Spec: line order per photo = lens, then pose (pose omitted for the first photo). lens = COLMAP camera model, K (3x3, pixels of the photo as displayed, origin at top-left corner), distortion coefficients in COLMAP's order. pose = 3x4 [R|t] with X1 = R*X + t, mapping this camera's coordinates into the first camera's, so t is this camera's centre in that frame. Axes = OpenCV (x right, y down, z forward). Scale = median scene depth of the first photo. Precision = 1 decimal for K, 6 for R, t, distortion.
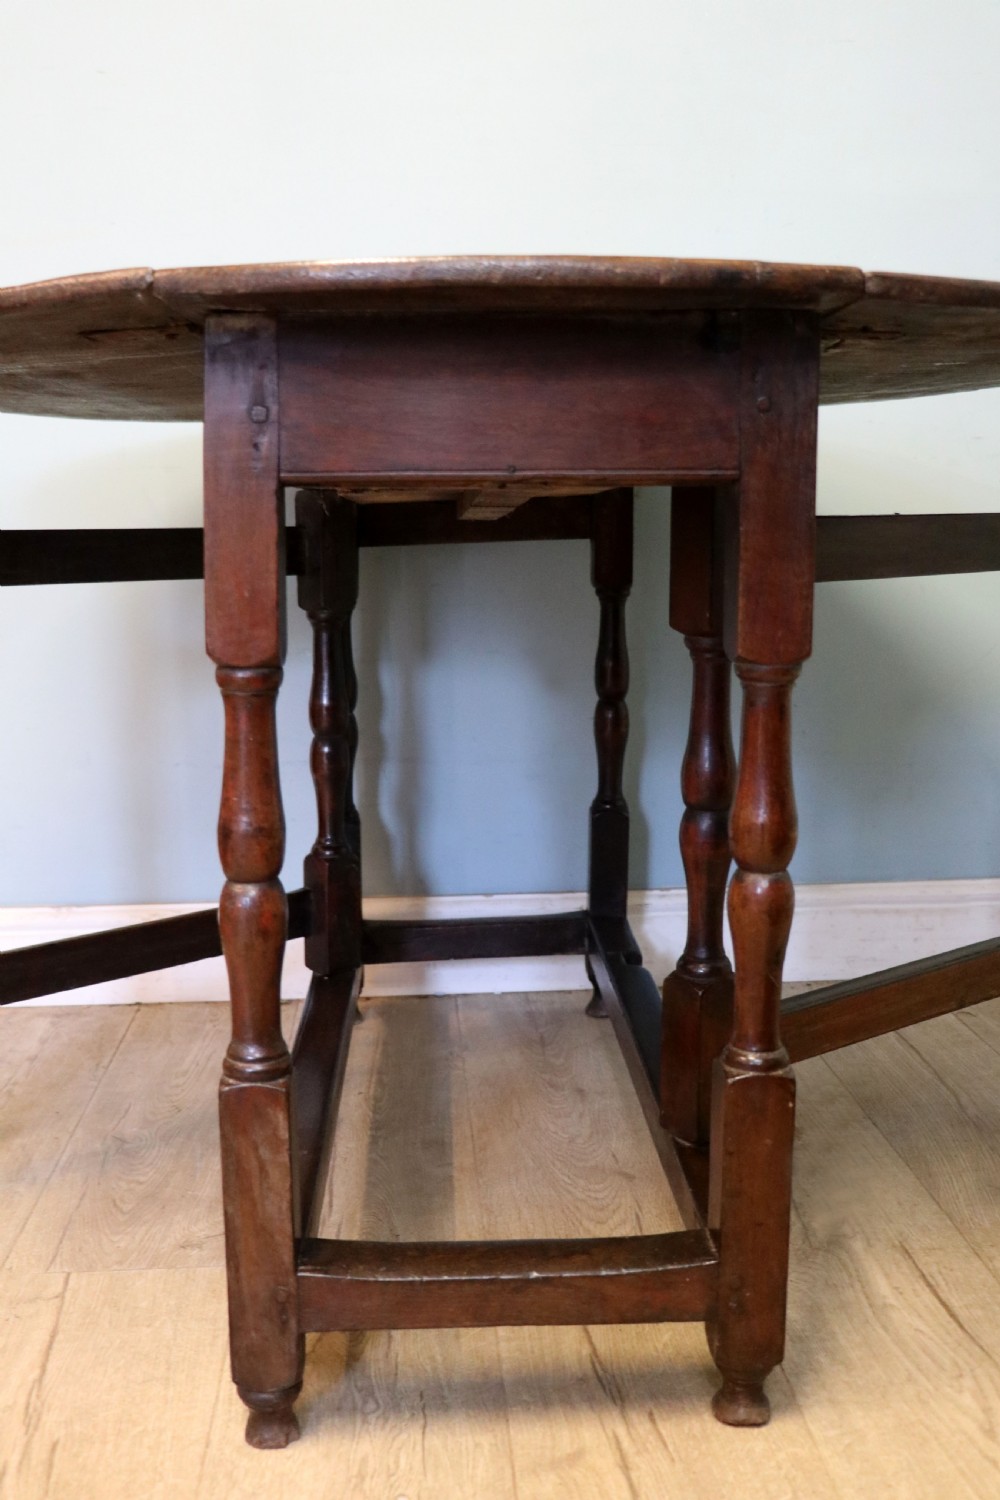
lens RADIAL K [[1496.8, 0, 478.6], [0, 1496.8, 769.4], [0, 0, 1]] dist [-0.024787, 0.000000]
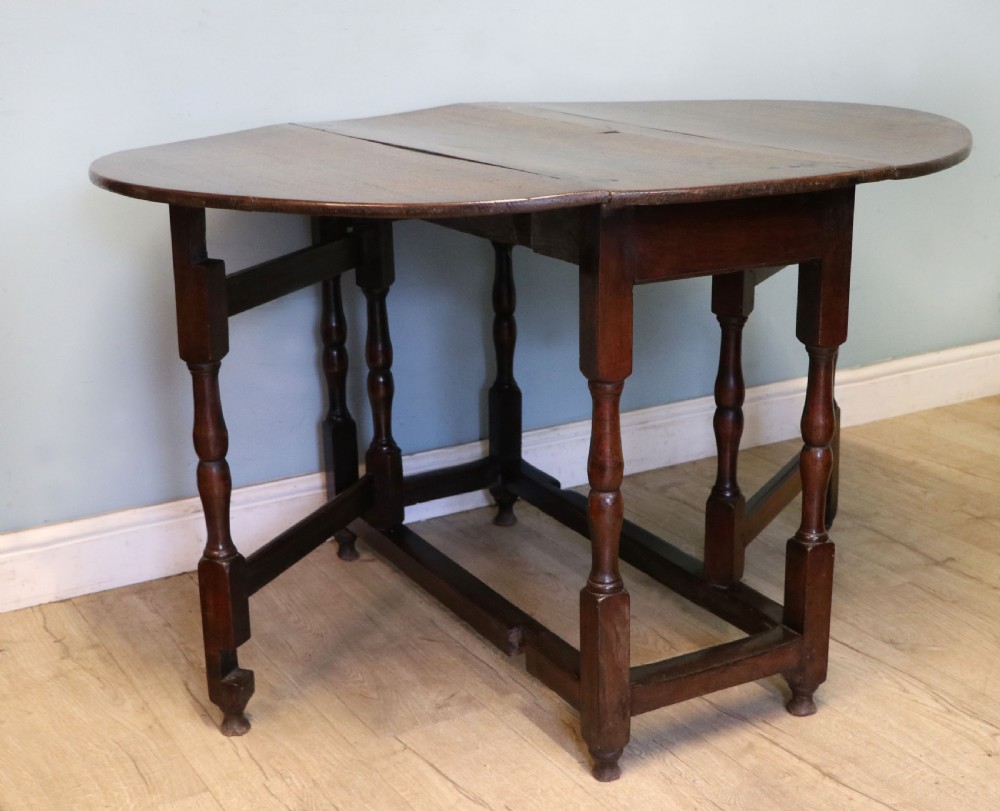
lens RADIAL K [[1460.7, 0, 512.0], [0, 1460.7, 454.6], [0, 0, 1]] dist [-0.047316, 0.000000]
pose [[0.894362, -0.145829, 0.422907, -0.922113], [0.083410, 0.983157, 0.162622, -0.249548], [-0.439499, -0.110169, 0.891462, -0.521119]]
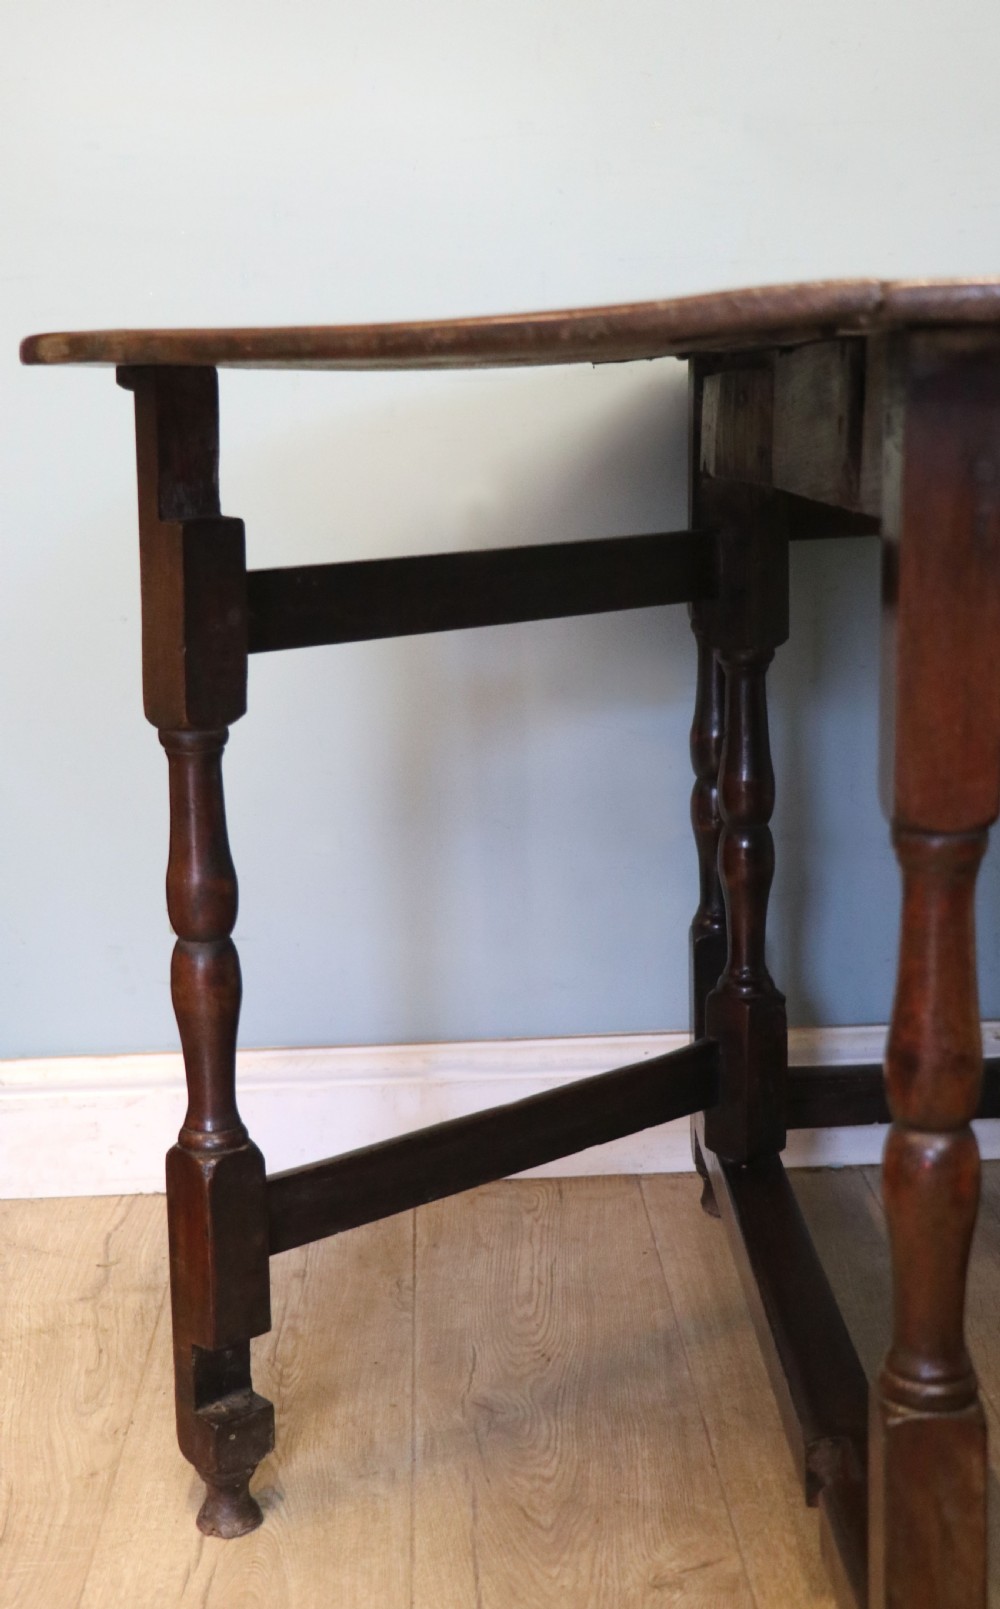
lens RADIAL K [[2142.0, 0, 427.2], [0, 2142.0, 807.6], [0, 0, 1]] dist [0.044363, 0.000000]
pose [[0.998368, -0.013574, -0.055465, -0.295887], [0.015490, 0.999292, 0.034274, -0.101525], [0.054960, -0.035077, 0.997872, -0.010480]]
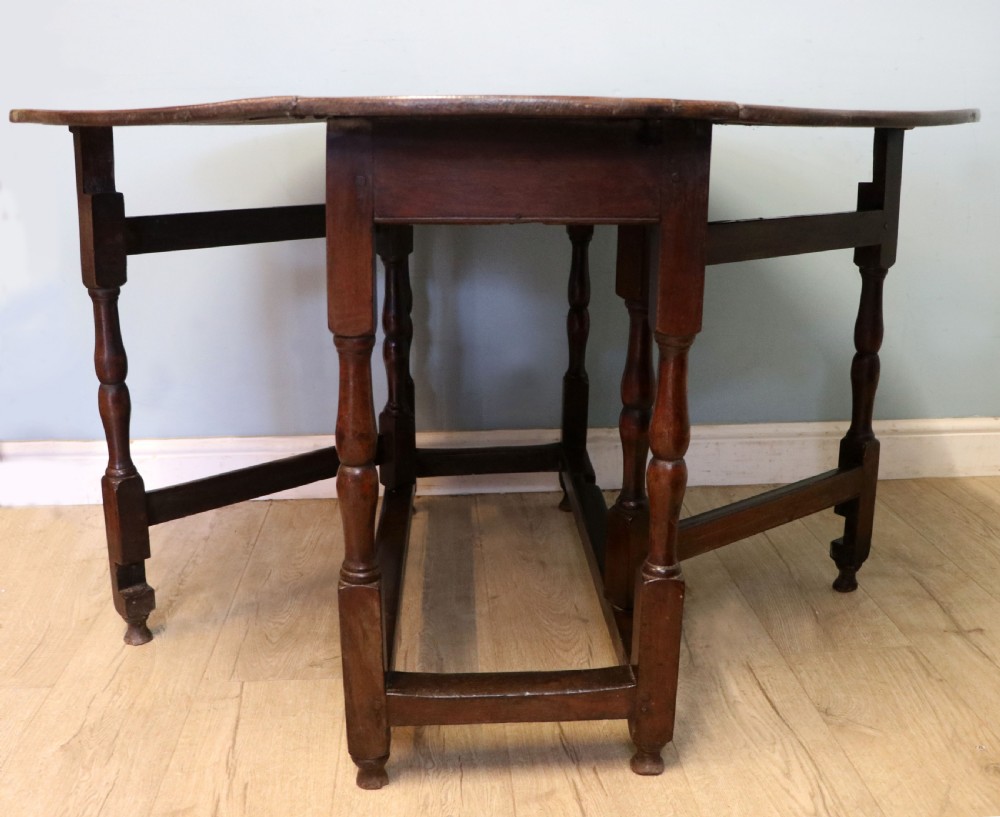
lens RADIAL K [[1038.9, 0, 526.5], [0, 1038.9, 431.0], [0, 0, 1]] dist [-0.137091, 0.000000]
pose [[0.999203, 0.005412, 0.039545, -0.010237], [-0.010369, 0.991946, 0.126235, -0.094799], [-0.038543, -0.126544, 0.991212, -0.106085]]
